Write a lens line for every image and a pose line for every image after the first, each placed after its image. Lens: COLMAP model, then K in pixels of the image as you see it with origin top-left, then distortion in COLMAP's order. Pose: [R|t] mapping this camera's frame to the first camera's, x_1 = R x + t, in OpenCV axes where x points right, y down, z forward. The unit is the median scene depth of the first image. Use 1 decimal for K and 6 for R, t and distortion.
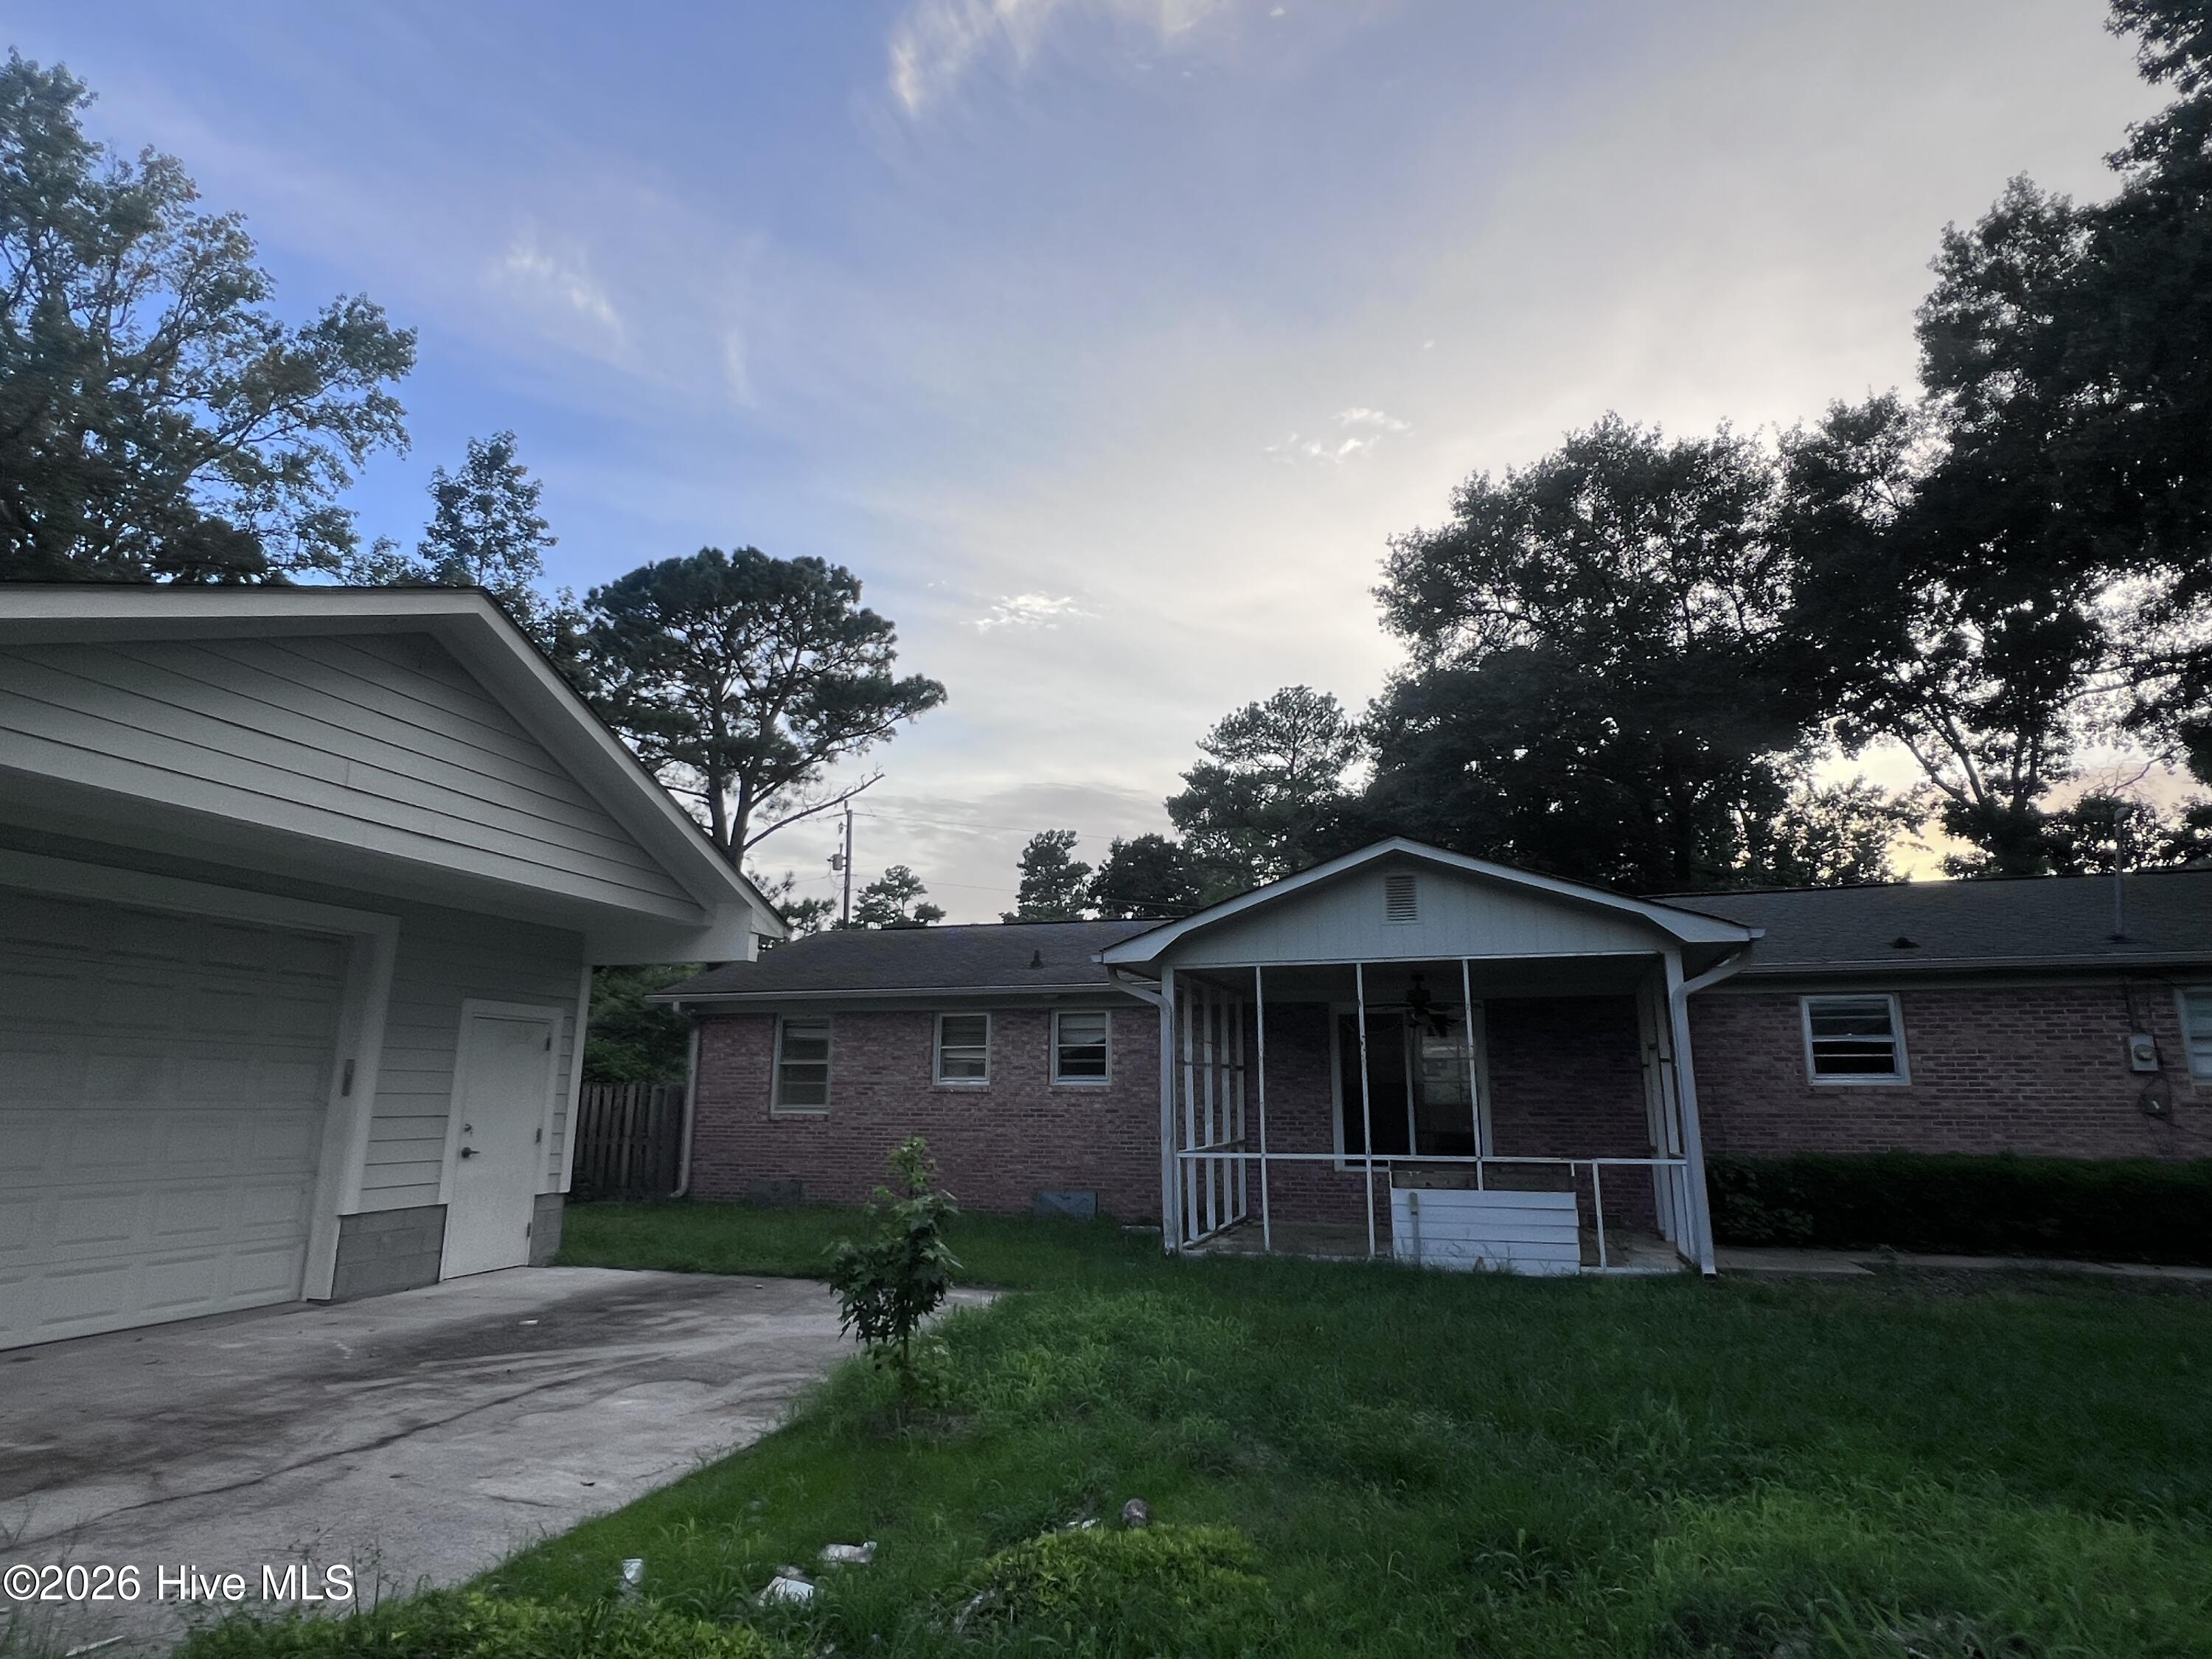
lens RADIAL K [[1177.2, 0, 1106.0], [0, 1177.2, 831.6], [0, 0, 1]] dist [-0.003116, -0.000841]
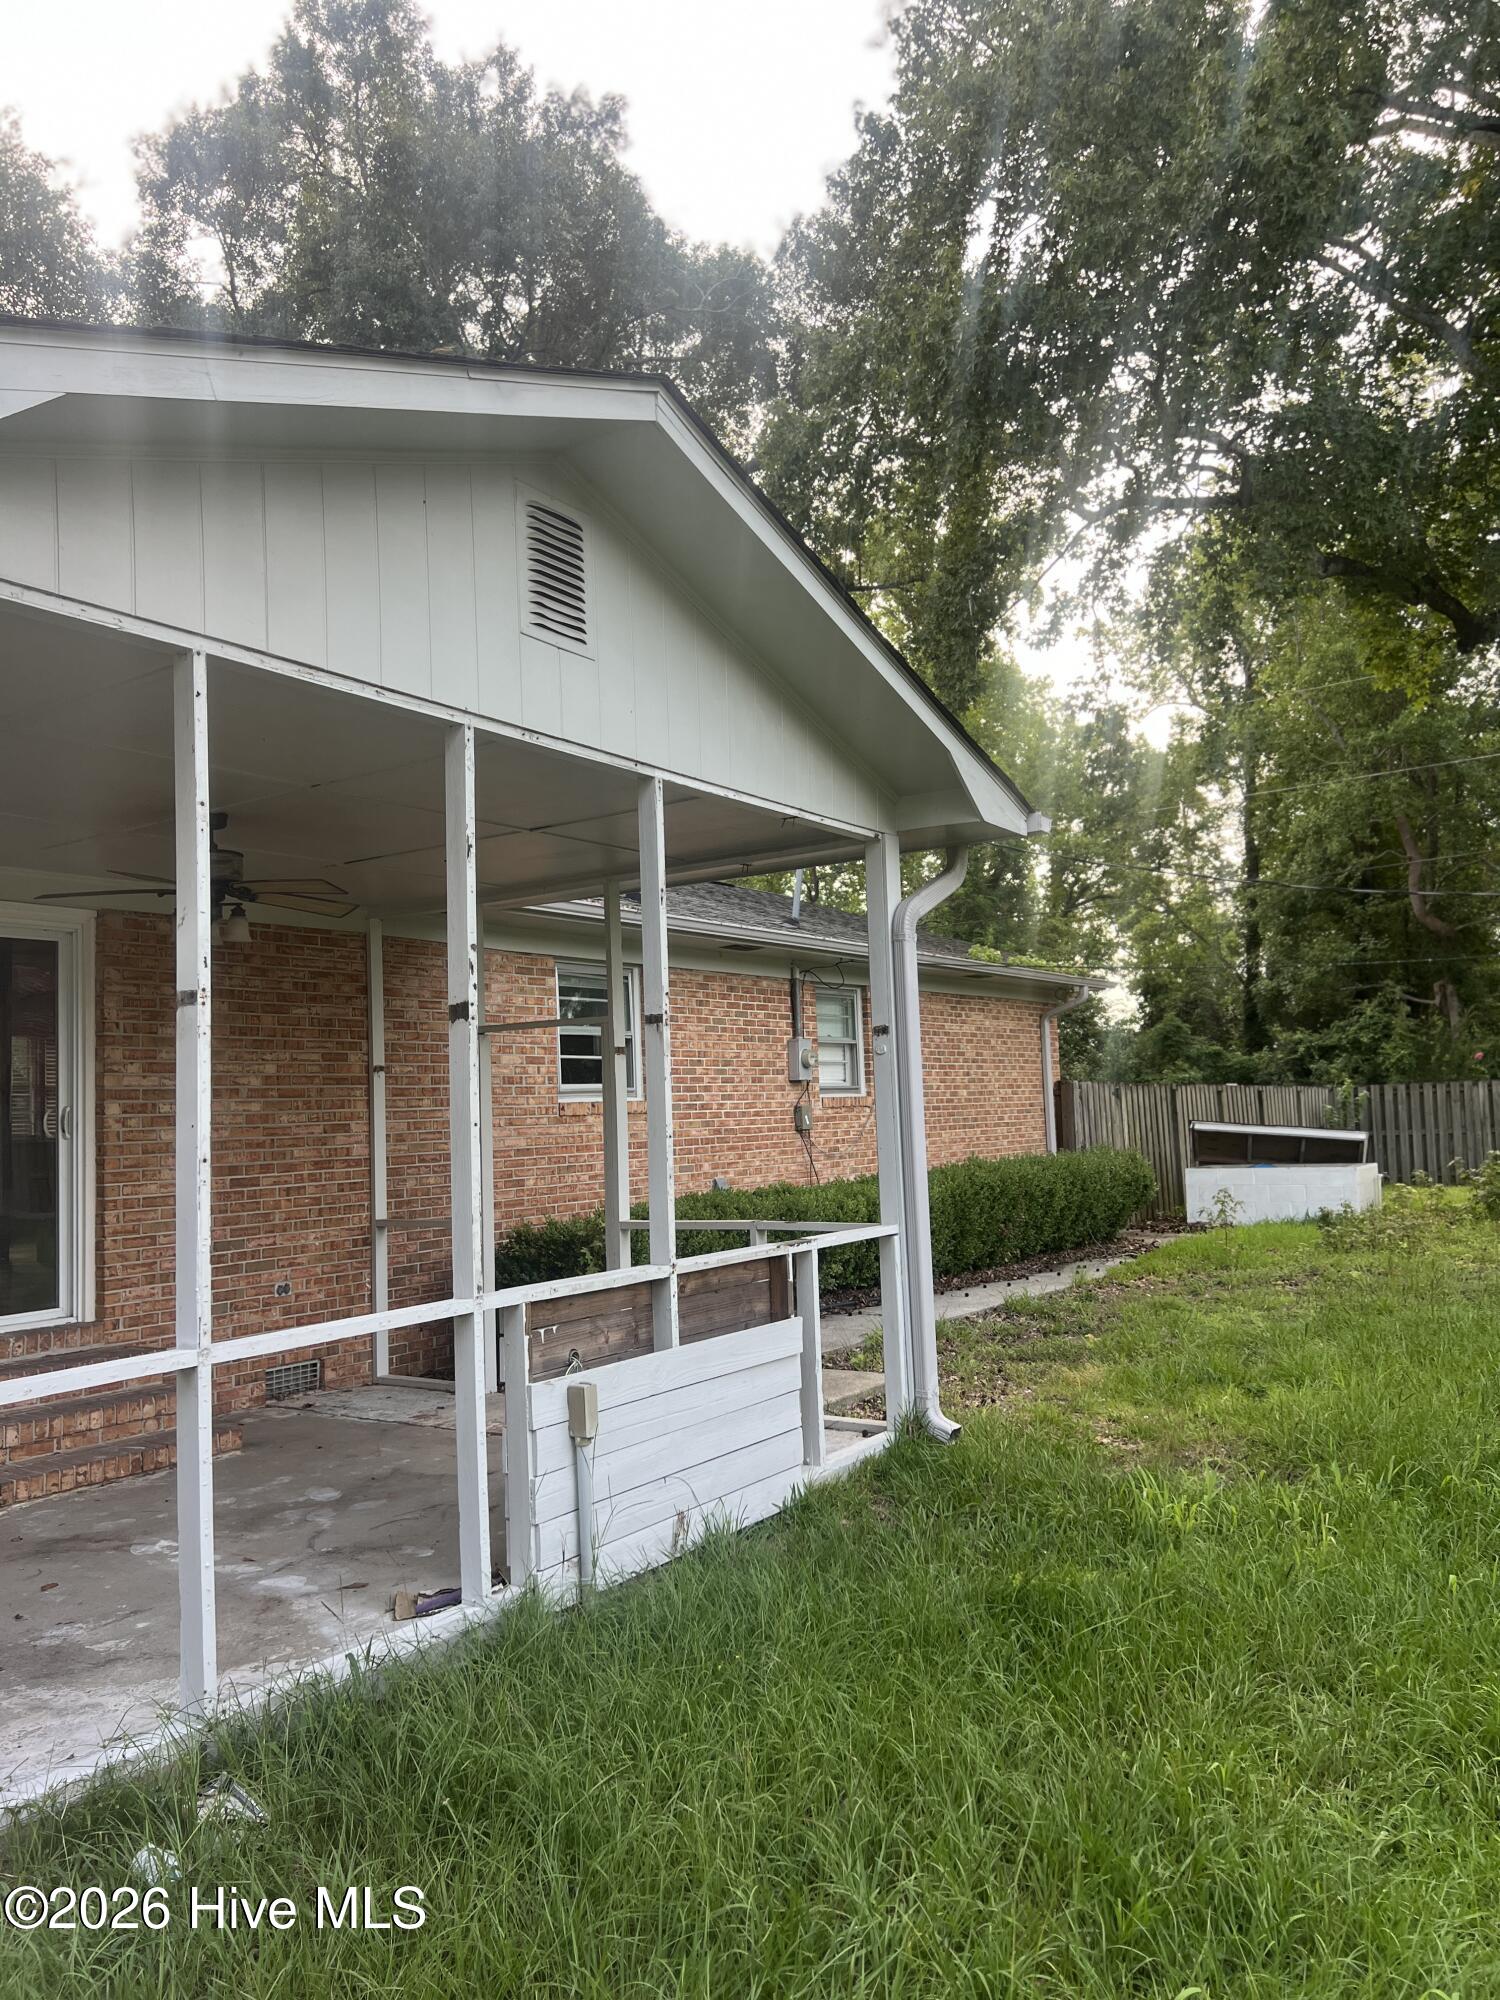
lens RADIAL K [[1498.1, 0, 753.8], [0, 1498.1, 992.9], [0, 0, 1]] dist [0.038932, -0.041624]
pose [[0.278418, 0.063946, 0.958329, -0.020762], [-0.172697, 0.984852, -0.015543, 0.023263], [-0.944806, -0.161174, 0.285244, 0.103864]]
